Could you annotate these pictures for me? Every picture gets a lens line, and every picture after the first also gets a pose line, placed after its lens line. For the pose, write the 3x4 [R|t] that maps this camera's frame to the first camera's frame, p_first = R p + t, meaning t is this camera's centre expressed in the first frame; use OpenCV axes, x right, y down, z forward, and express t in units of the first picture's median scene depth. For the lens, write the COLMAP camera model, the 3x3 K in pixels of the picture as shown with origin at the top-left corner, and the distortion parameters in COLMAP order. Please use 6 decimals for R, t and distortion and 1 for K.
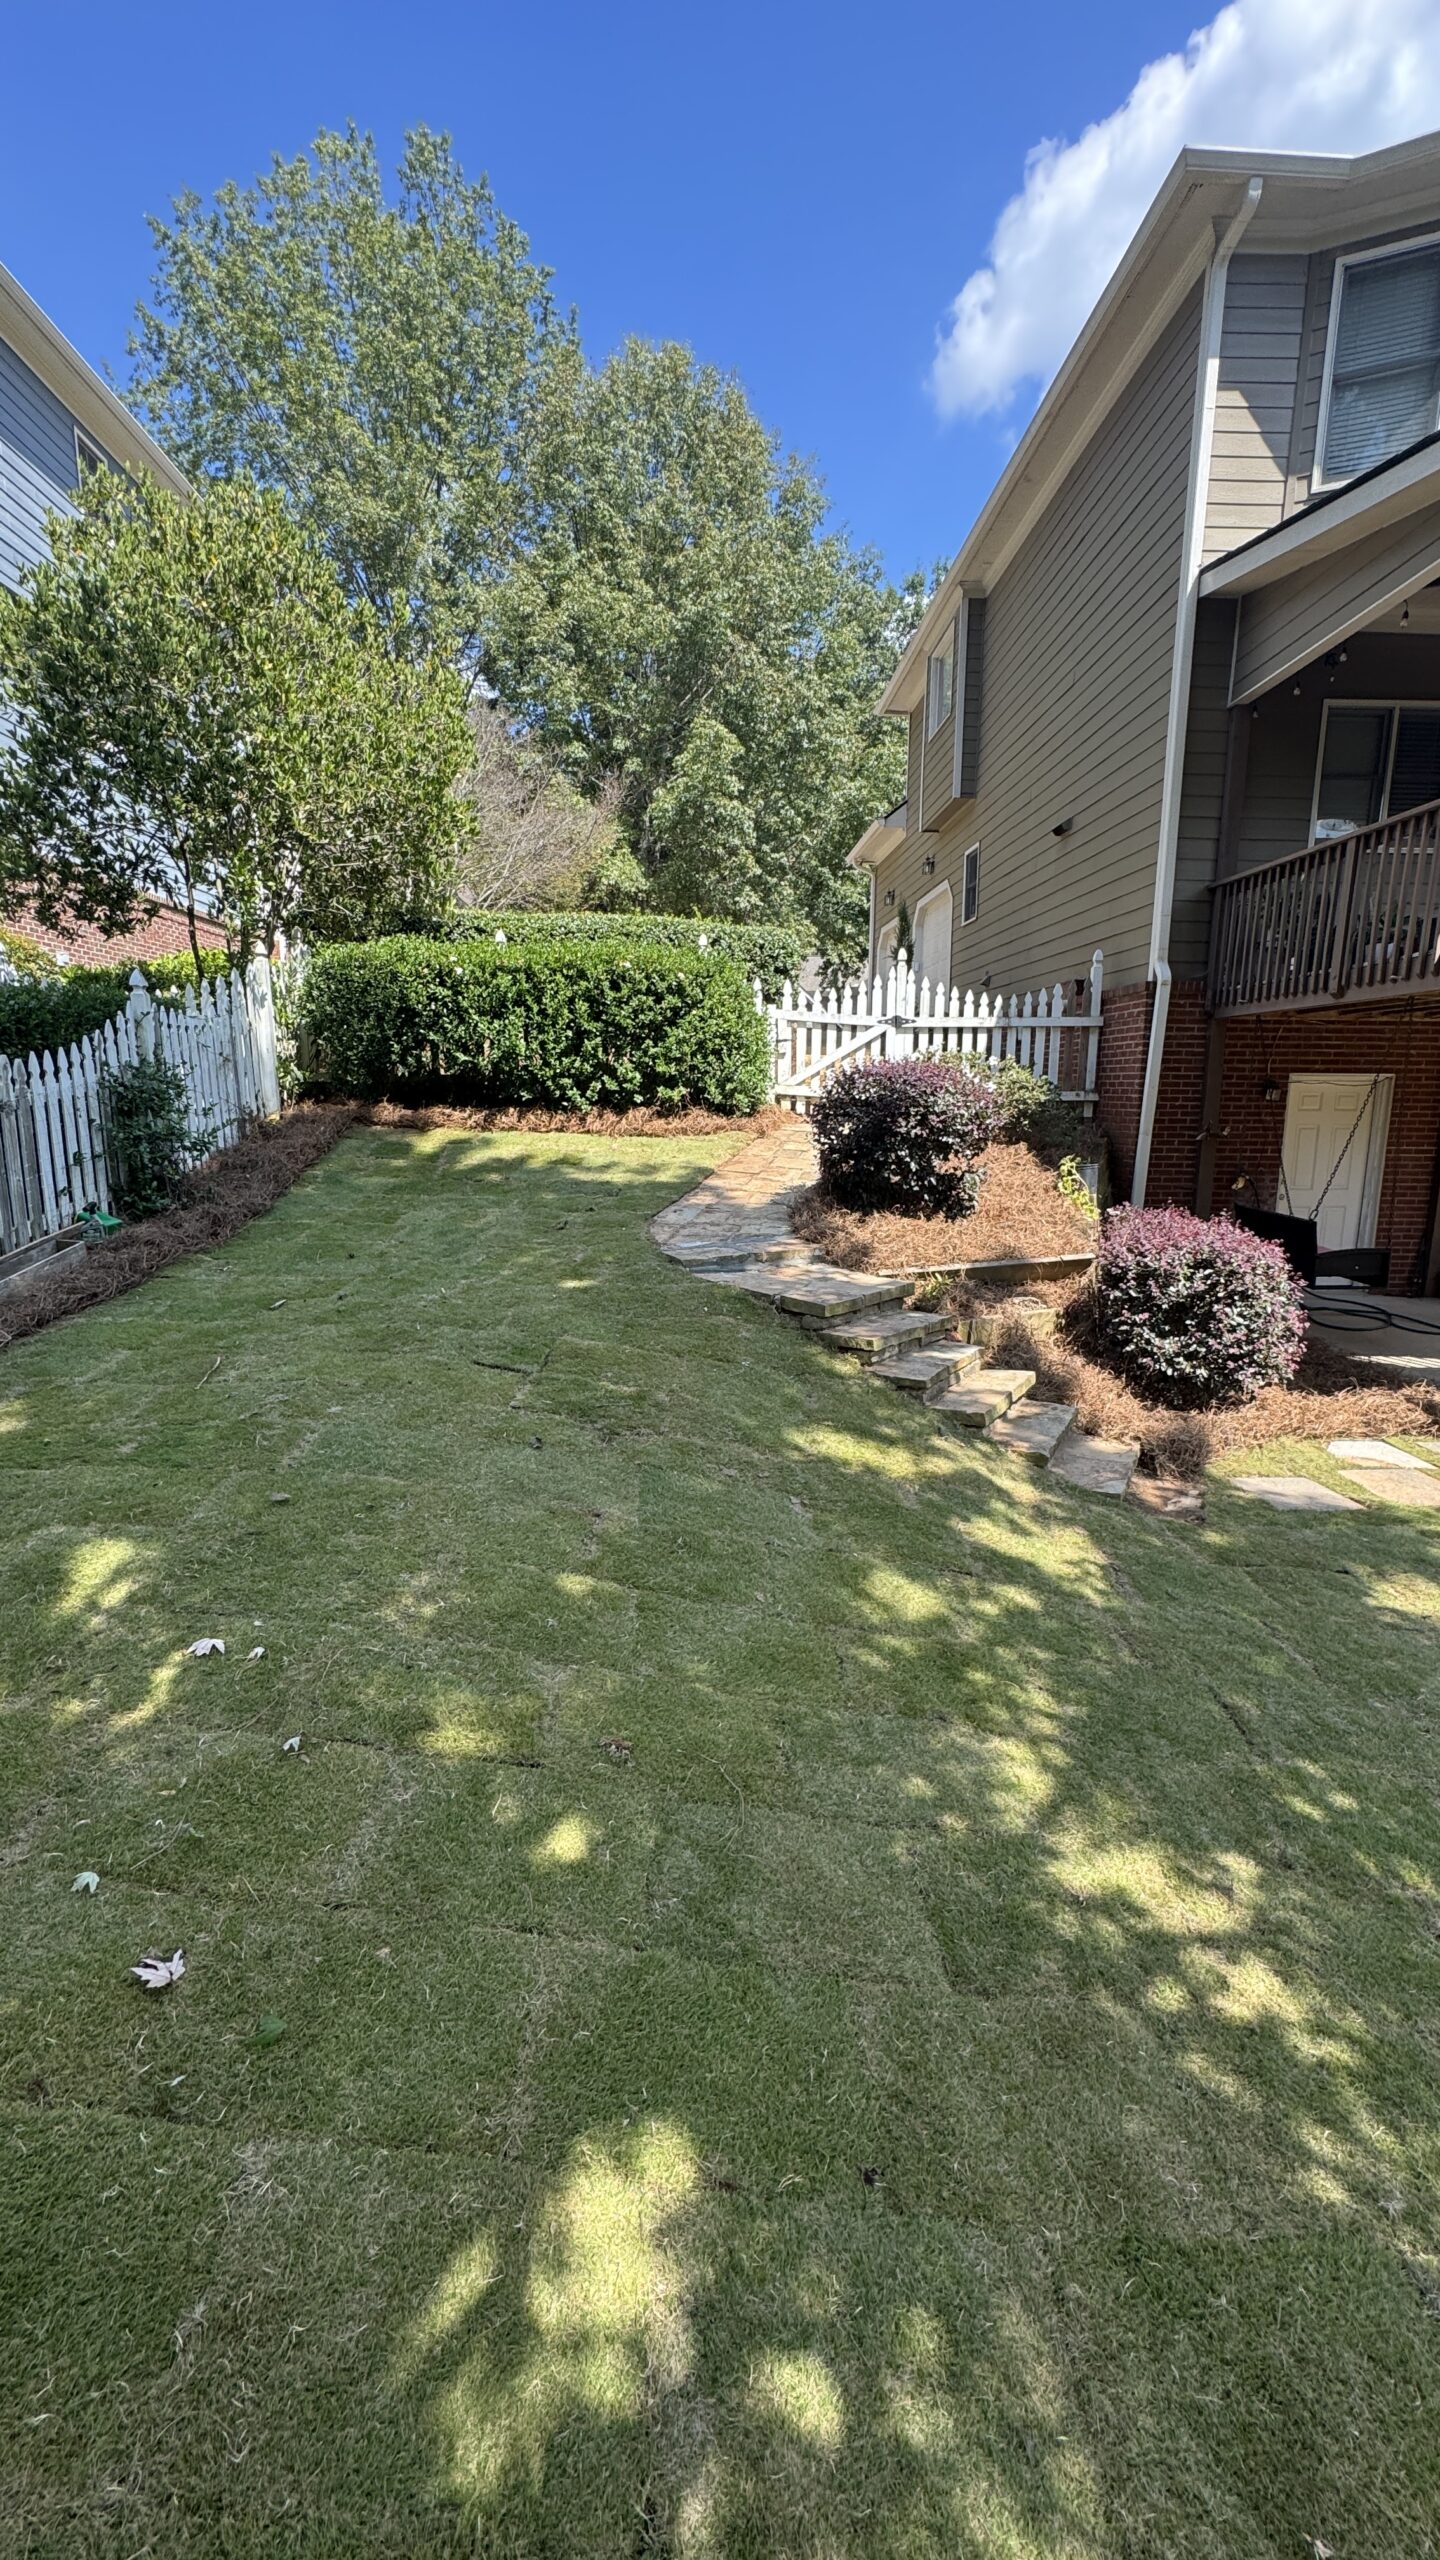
lens RADIAL K [[1013.3, 0, 722.4], [0, 1013.3, 1279.5], [0, 0, 1]] dist [-0.006558, 0.000771]
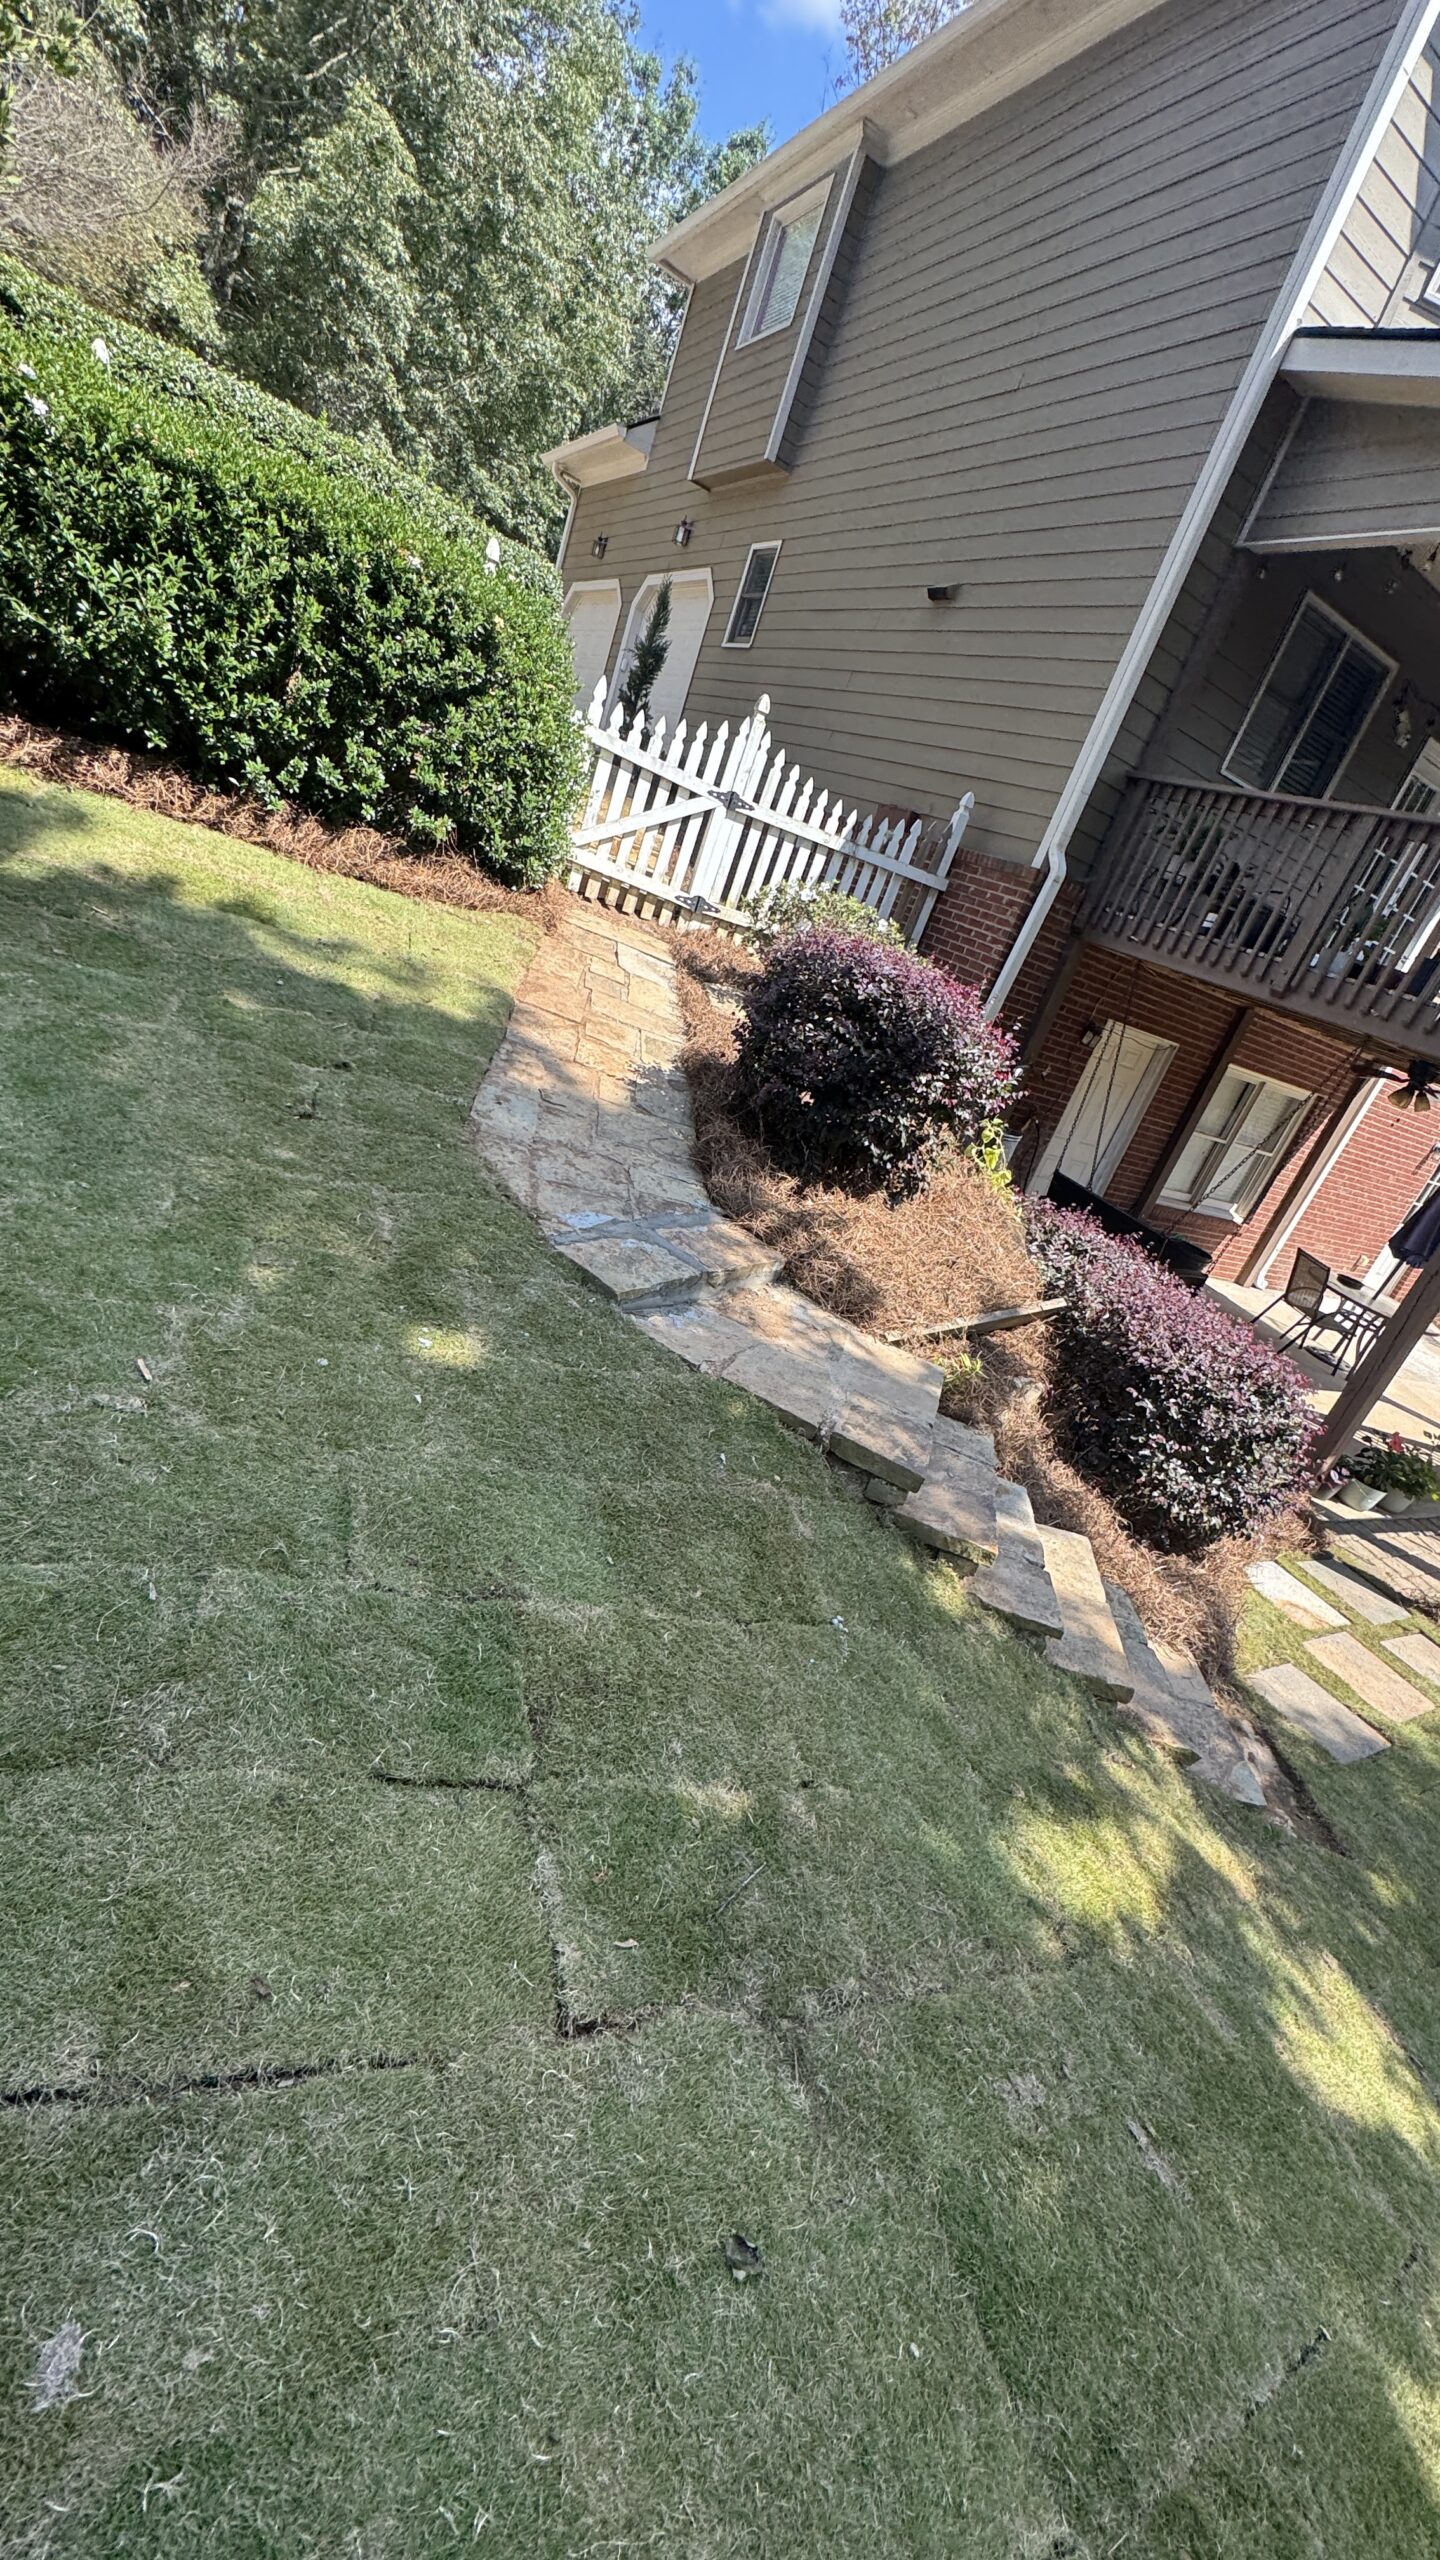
lens RADIAL K [[1013.3, 0, 718.7], [0, 1013.3, 1282.4], [0, 0, 1]] dist [-0.006558, 0.000771]
pose [[0.861332, 0.106272, 0.496804, -0.170290], [-0.244418, 0.943954, 0.221836, -0.101944], [-0.445385, -0.312502, 0.839032, 0.339153]]
